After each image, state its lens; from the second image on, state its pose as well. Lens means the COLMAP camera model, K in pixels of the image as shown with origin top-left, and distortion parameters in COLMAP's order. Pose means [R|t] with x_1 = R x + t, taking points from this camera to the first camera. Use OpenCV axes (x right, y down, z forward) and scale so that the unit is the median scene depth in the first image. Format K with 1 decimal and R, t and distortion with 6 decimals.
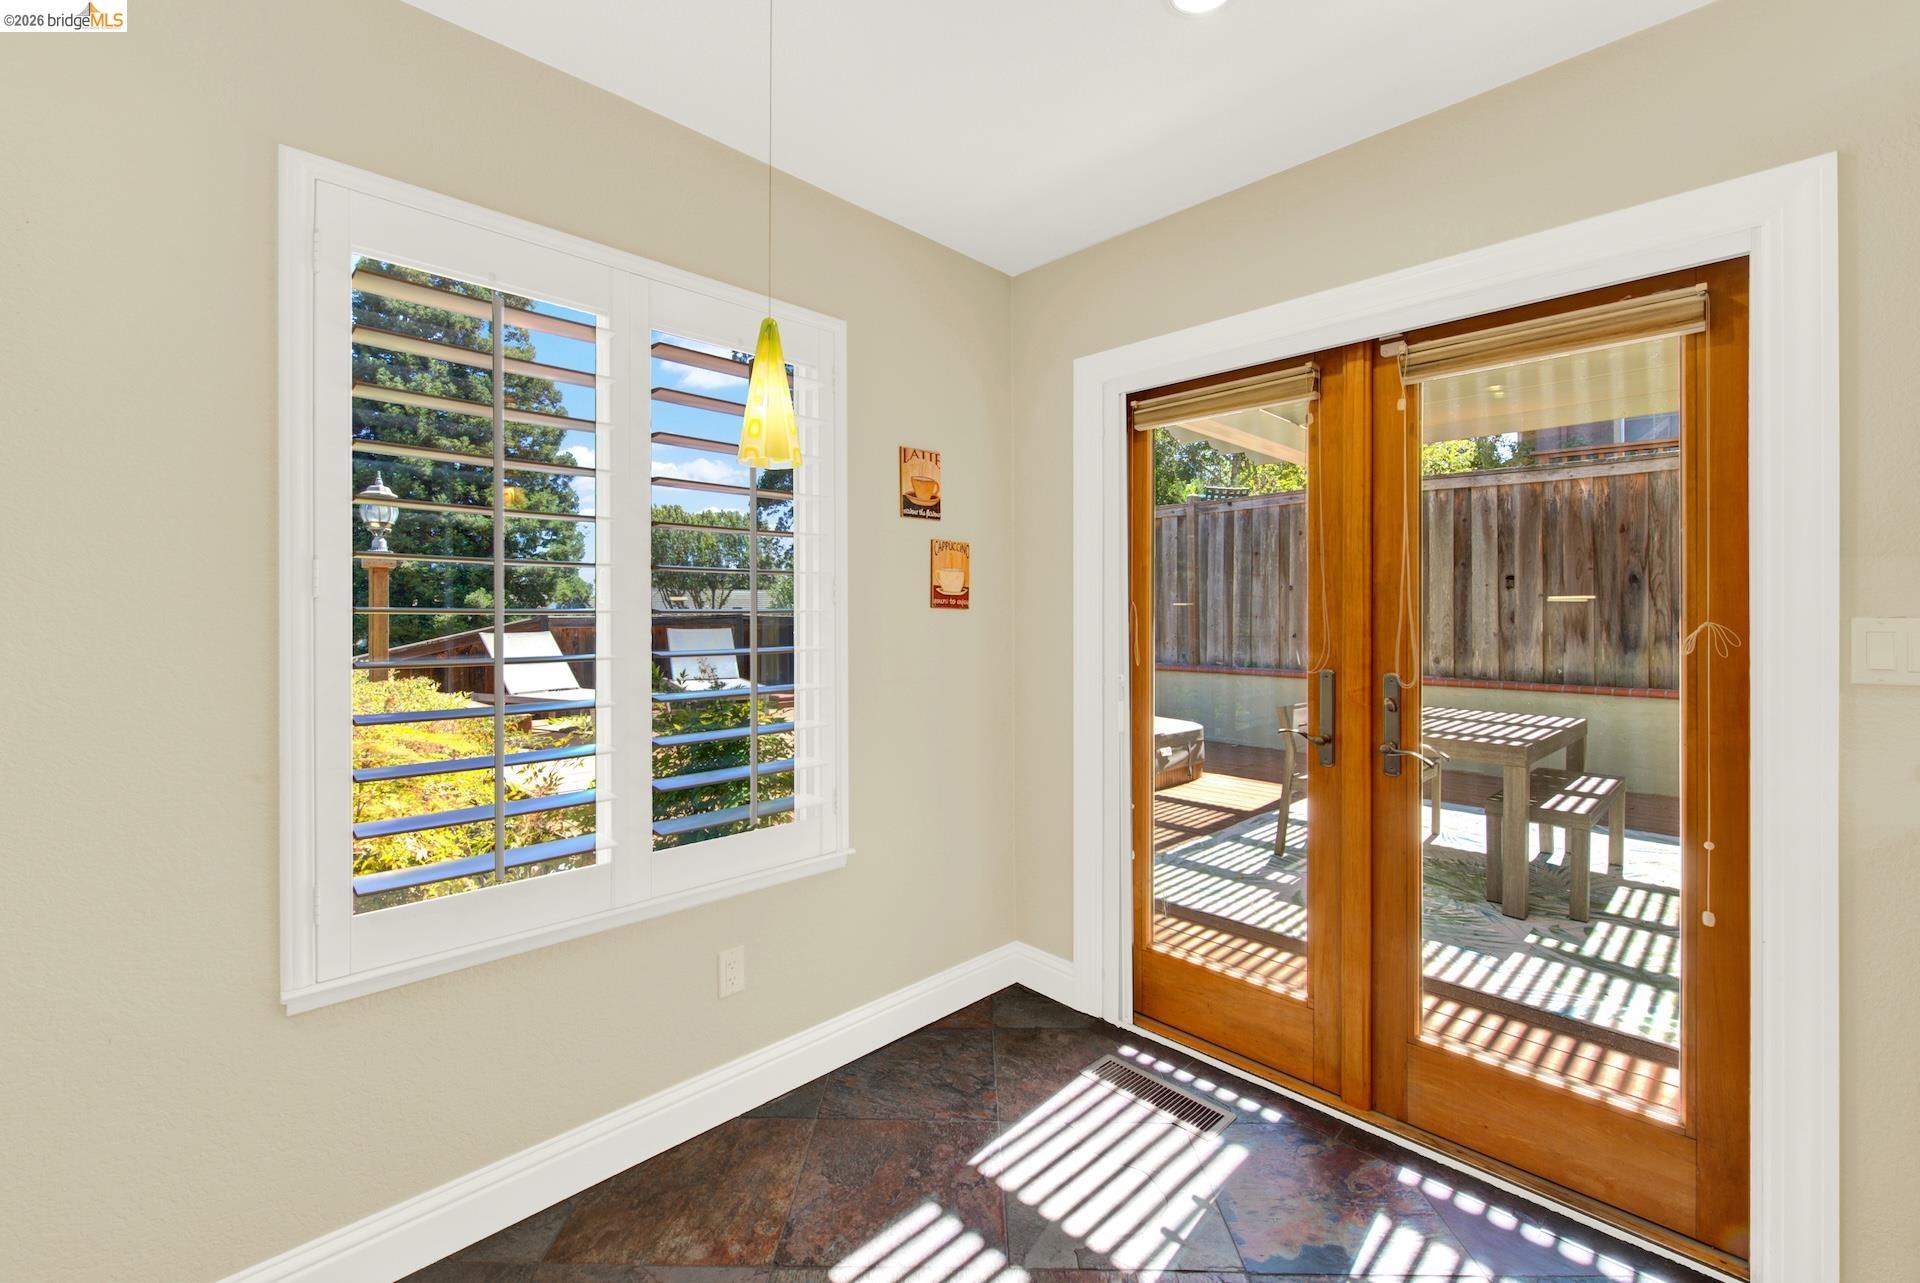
lens RADIAL K [[809.2, 0, 961.4], [0, 809.2, 610.0], [0, 0, 1]] dist [0.001438, 0.000021]
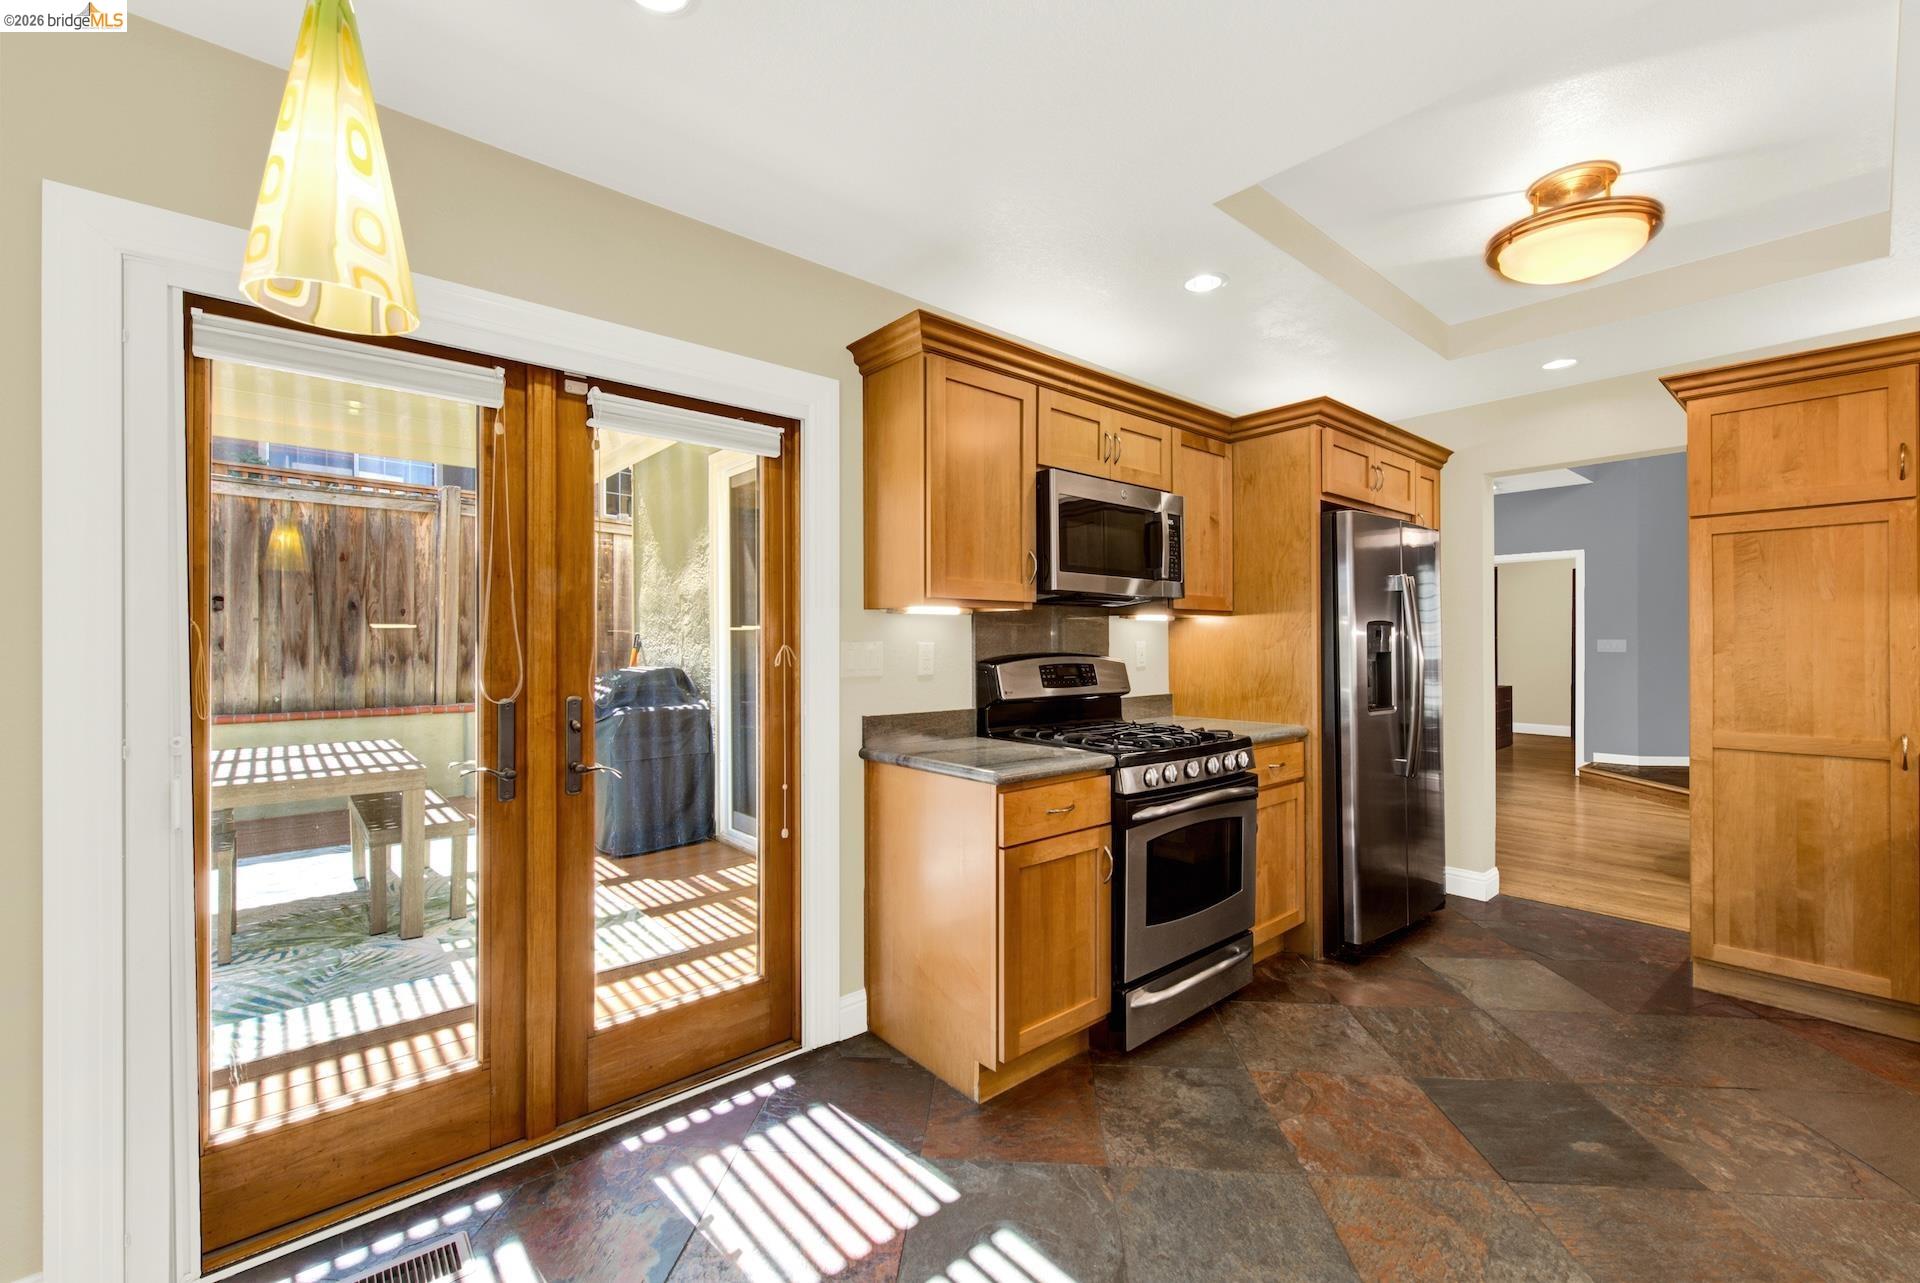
lens RADIAL K [[793.6, 0, 960.0], [0, 793.6, 641.5], [0, 0, 1]] dist [-0.001343, -0.000150]
pose [[0.066930, -0.002883, 0.997754, -0.273763], [-0.004910, 0.999983, 0.003219, 0.000626], [-0.997746, -0.005114, 0.066915, 0.259327]]
